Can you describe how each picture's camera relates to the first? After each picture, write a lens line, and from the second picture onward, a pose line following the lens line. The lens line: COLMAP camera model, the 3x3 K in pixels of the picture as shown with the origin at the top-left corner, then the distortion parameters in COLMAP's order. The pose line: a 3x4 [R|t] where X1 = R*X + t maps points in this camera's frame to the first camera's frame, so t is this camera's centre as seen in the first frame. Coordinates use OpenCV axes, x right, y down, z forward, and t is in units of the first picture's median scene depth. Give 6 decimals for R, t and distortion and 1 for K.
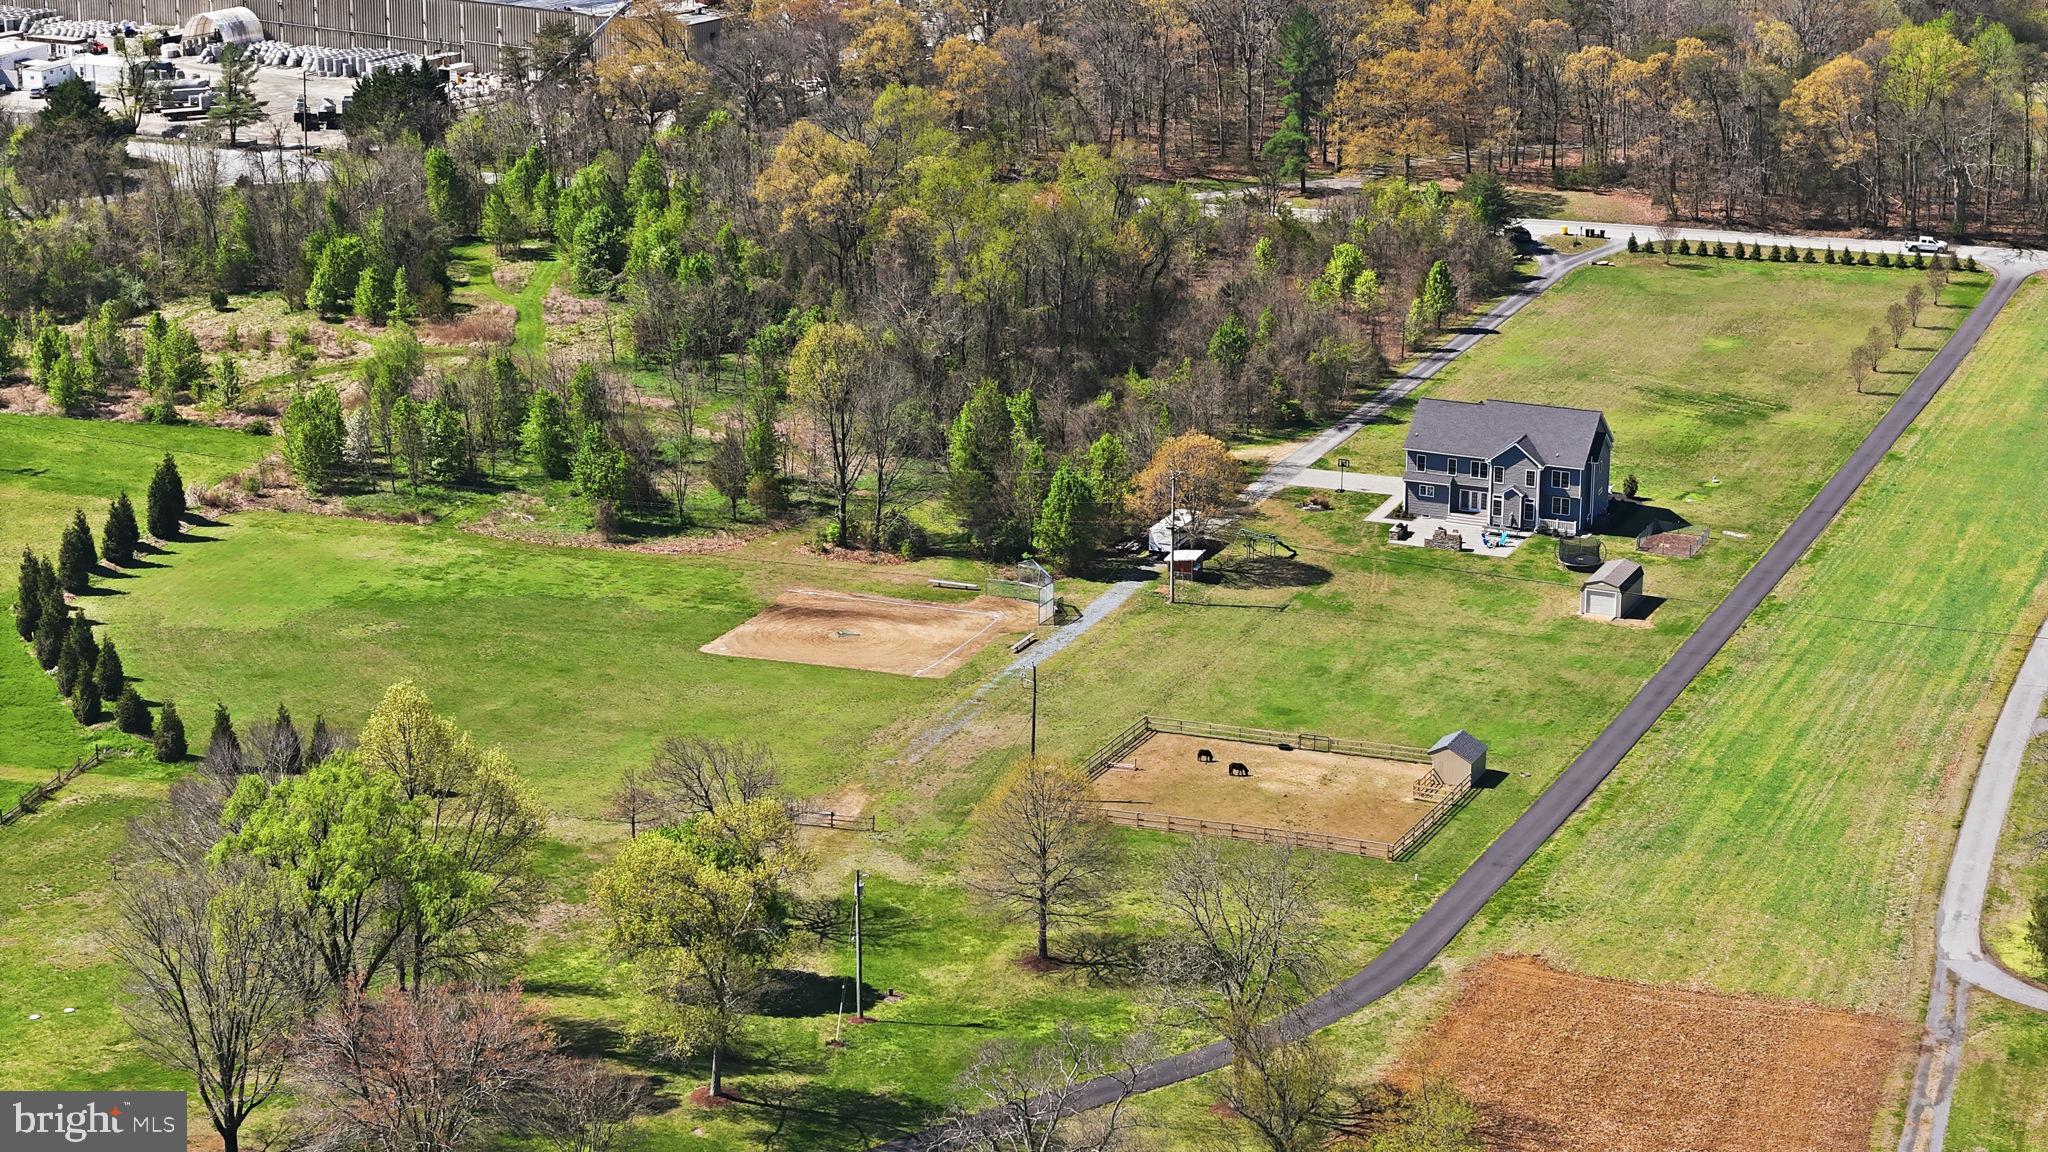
lens RADIAL K [[4083.1, 0, 1024.0], [0, 4083.1, 576.0], [0, 0, 1]] dist [-0.271288, 1.733347]
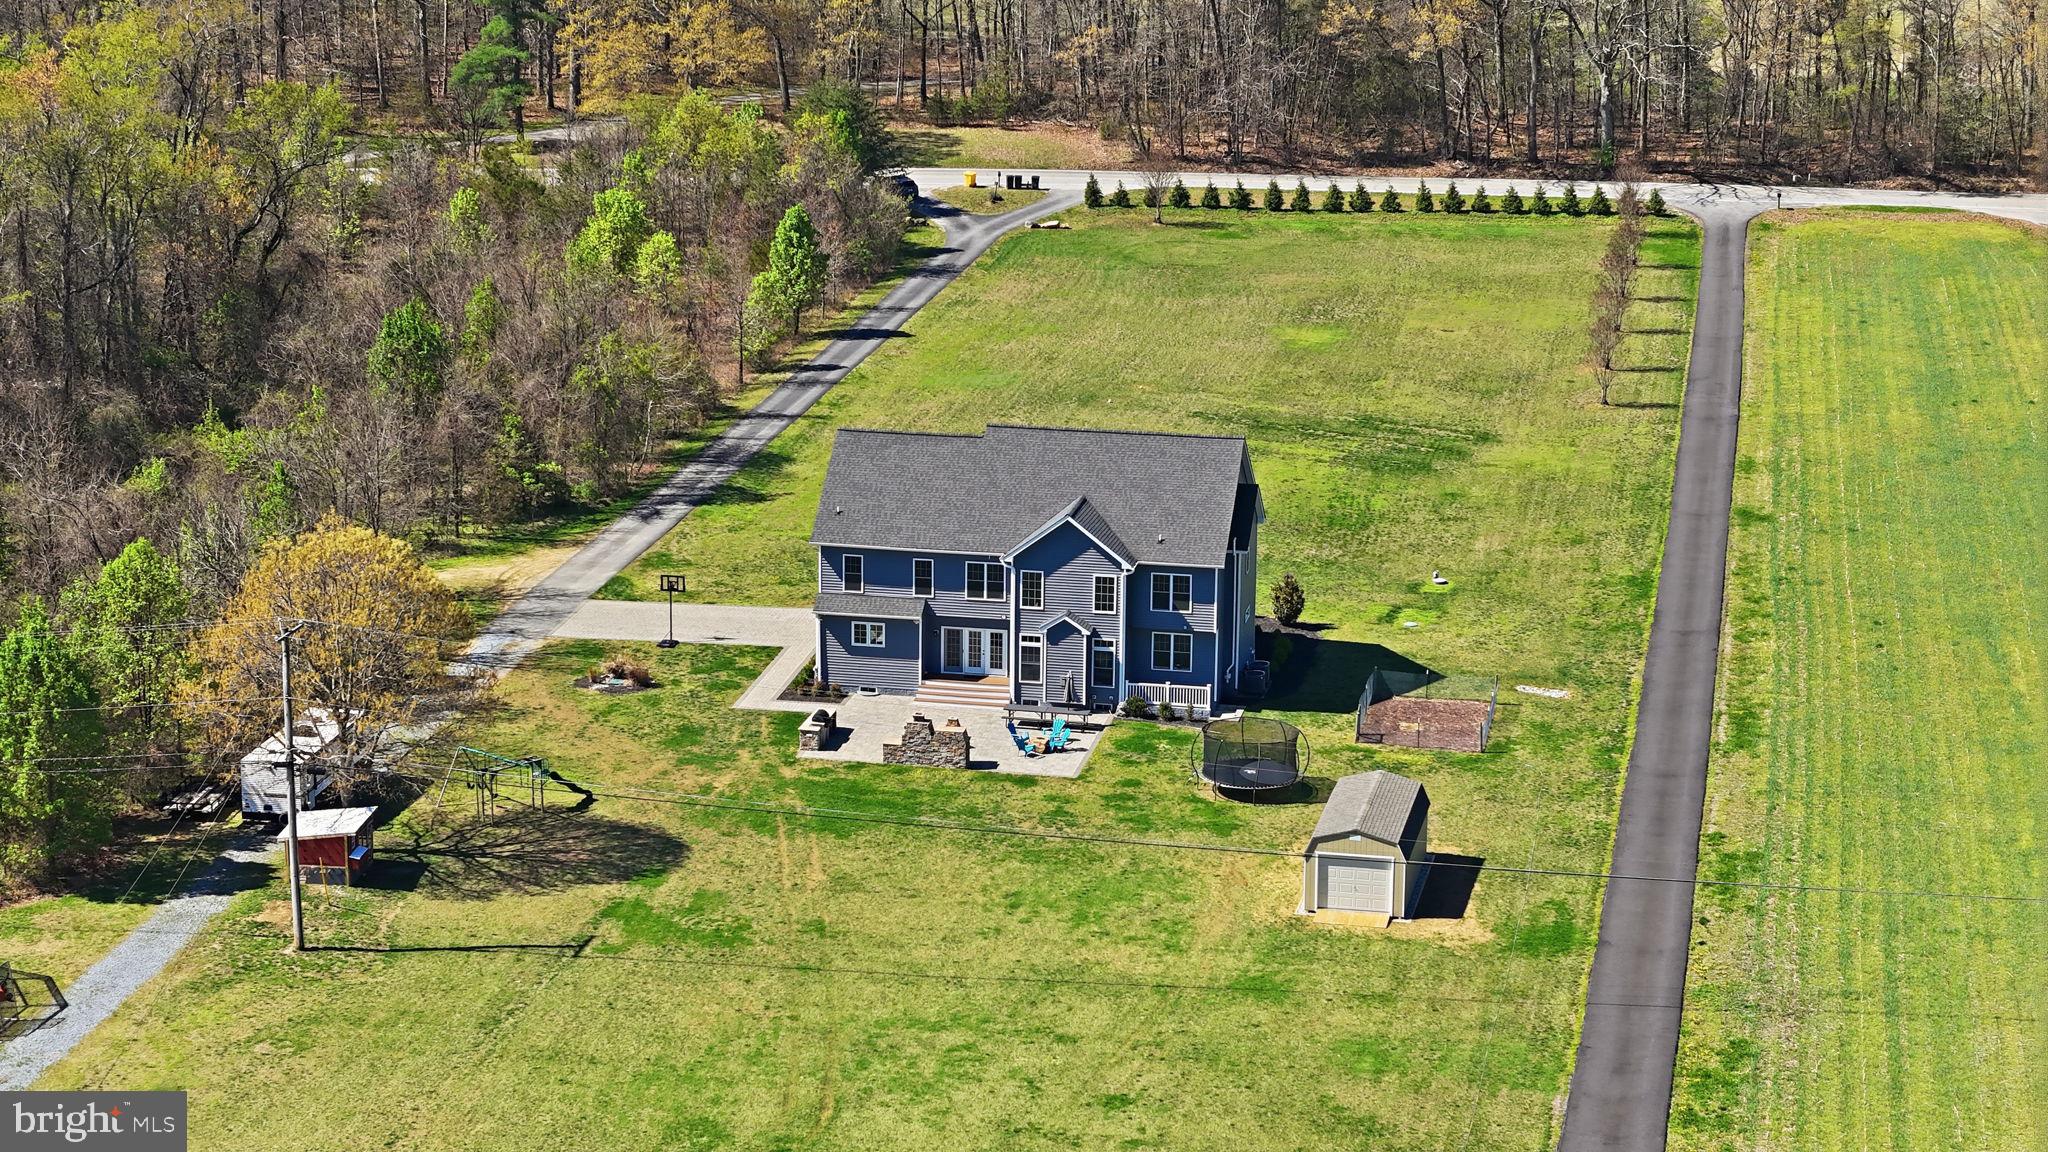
lens RADIAL K [[4083.1, 0, 1024.0], [0, 4083.1, 576.0], [0, 0, 1]] dist [-0.271288, 1.733347]
pose [[0.978937, -0.050344, 0.197856, 0.027045], [0.057066, 0.997966, -0.028415, -0.013542], [-0.196023, 0.039108, 0.979819, 0.555984]]
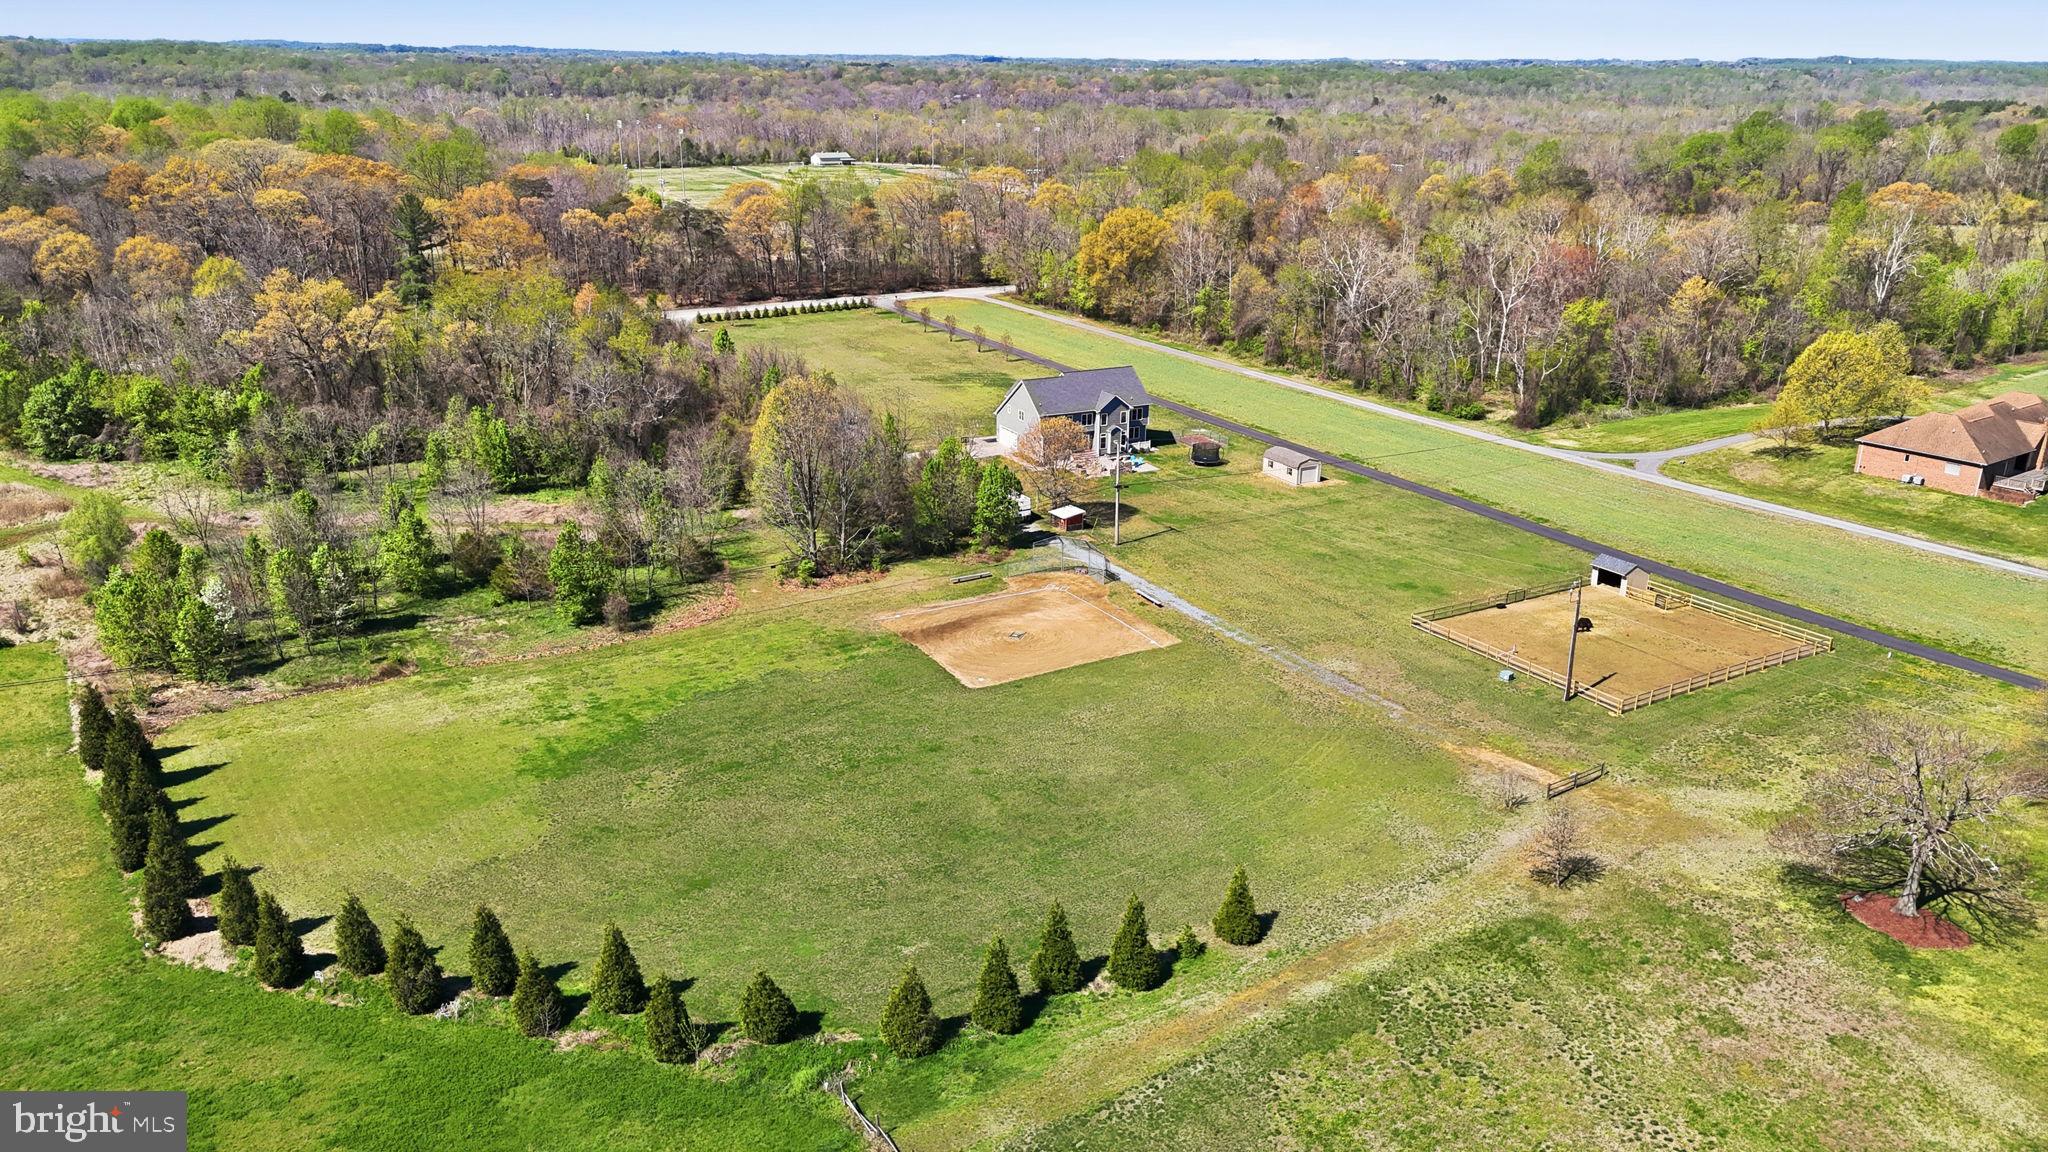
lens RADIAL K [[1492.0, 0, 1024.0], [0, 1492.0, 576.0], [0, 0, 1]] dist [0.078870, -0.066432]
pose [[0.641462, -0.248625, 0.725749, -0.296805], [0.213908, 0.966474, 0.142026, -0.052077], [-0.736729, 0.064139, 0.673139, 0.661841]]
